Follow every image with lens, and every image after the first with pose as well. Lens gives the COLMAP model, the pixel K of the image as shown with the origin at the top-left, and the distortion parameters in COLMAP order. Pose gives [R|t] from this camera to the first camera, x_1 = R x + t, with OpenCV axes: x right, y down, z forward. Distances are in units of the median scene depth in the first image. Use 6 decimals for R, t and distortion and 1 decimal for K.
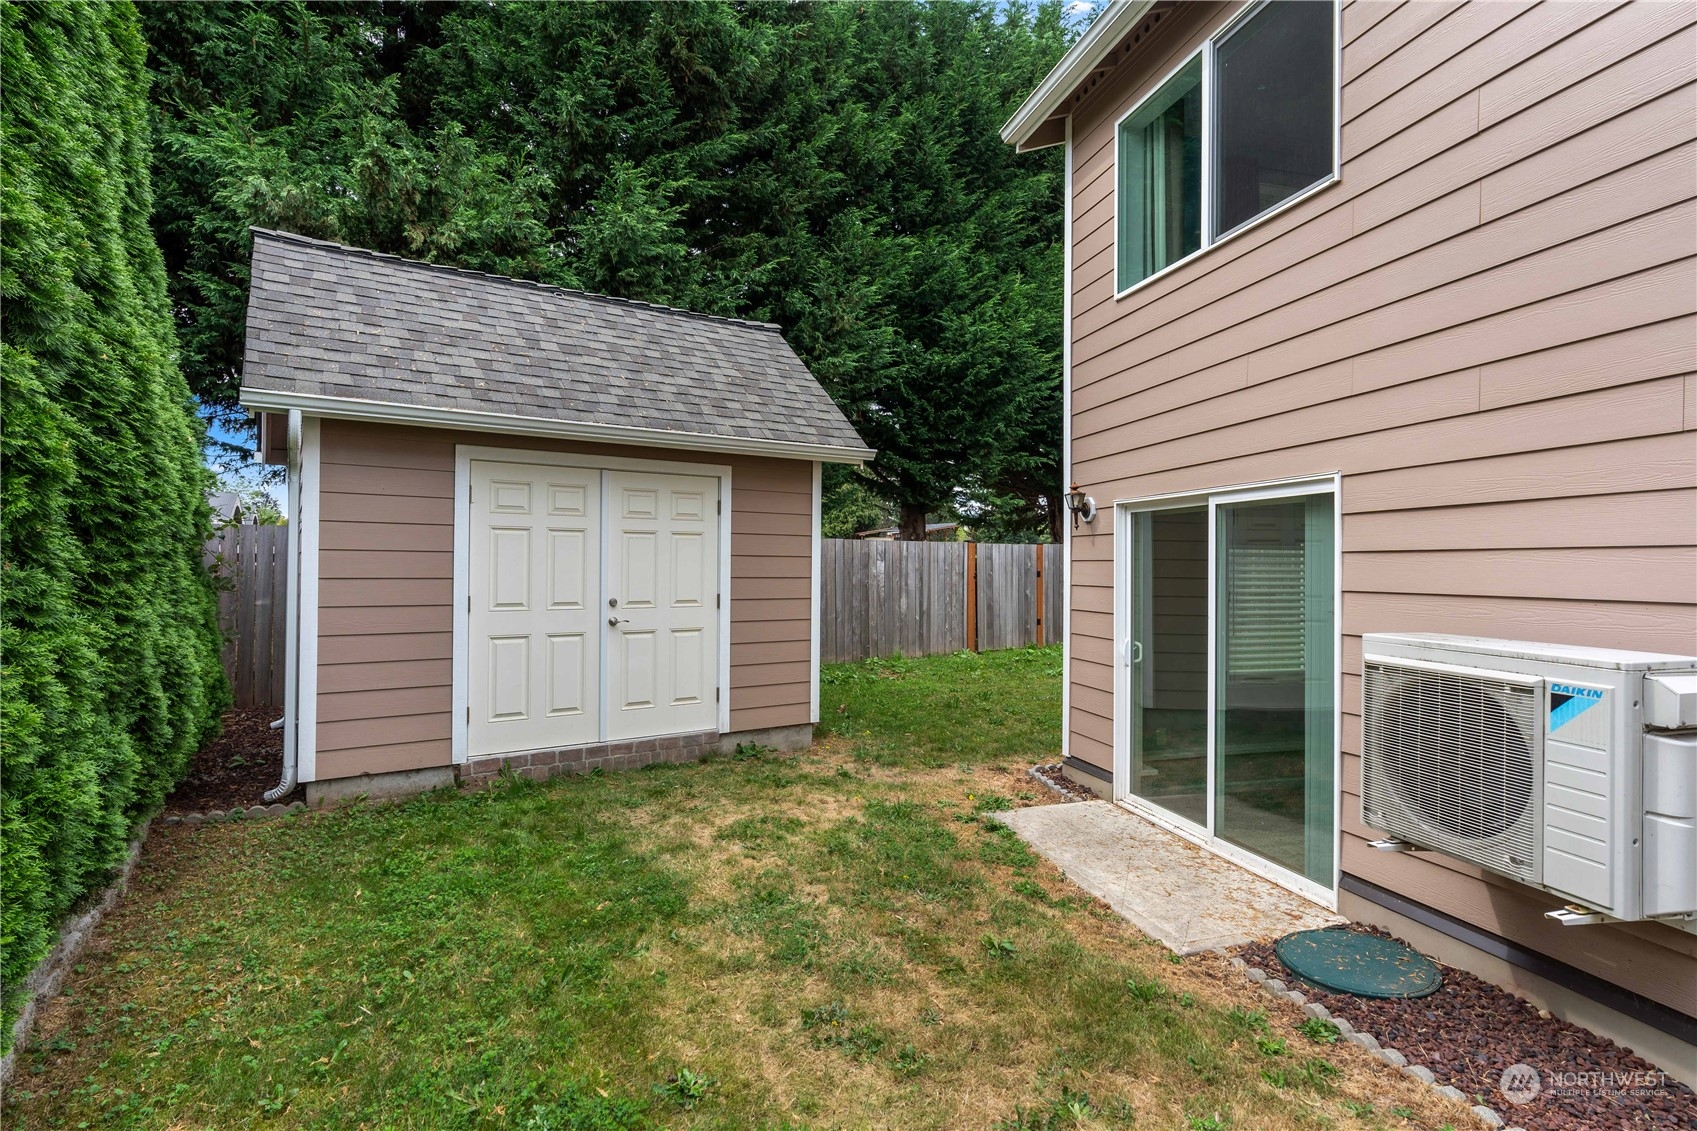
lens RADIAL K [[819.5, 0, 863.9], [0, 819.5, 561.9], [0, 0, 1]] dist [-0.003312, -0.000133]
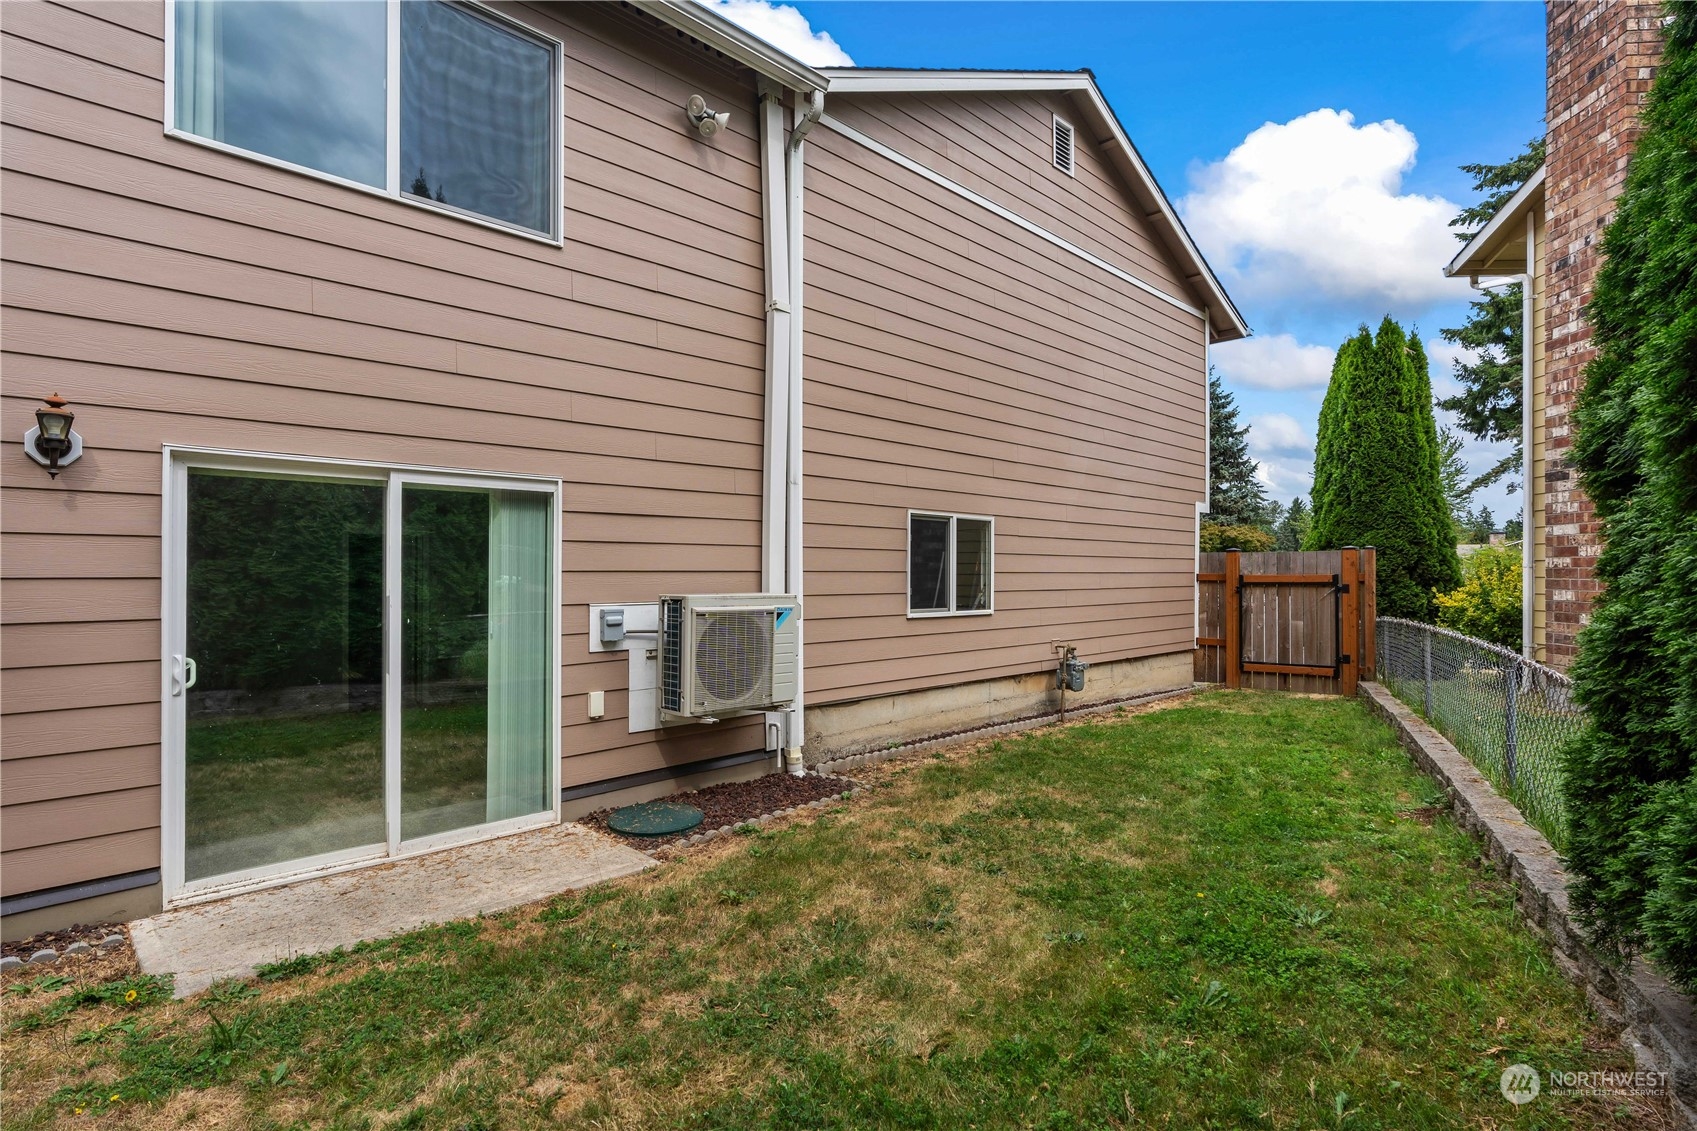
lens RADIAL K [[819.5, 0, 863.9], [0, 819.5, 561.9], [0, 0, 1]] dist [-0.003312, -0.000133]
pose [[-0.484892, -0.004495, 0.874562, -0.666930], [-0.012496, 0.999920, -0.001789, 0.015547], [-0.874485, -0.011796, -0.484910, 1.052734]]
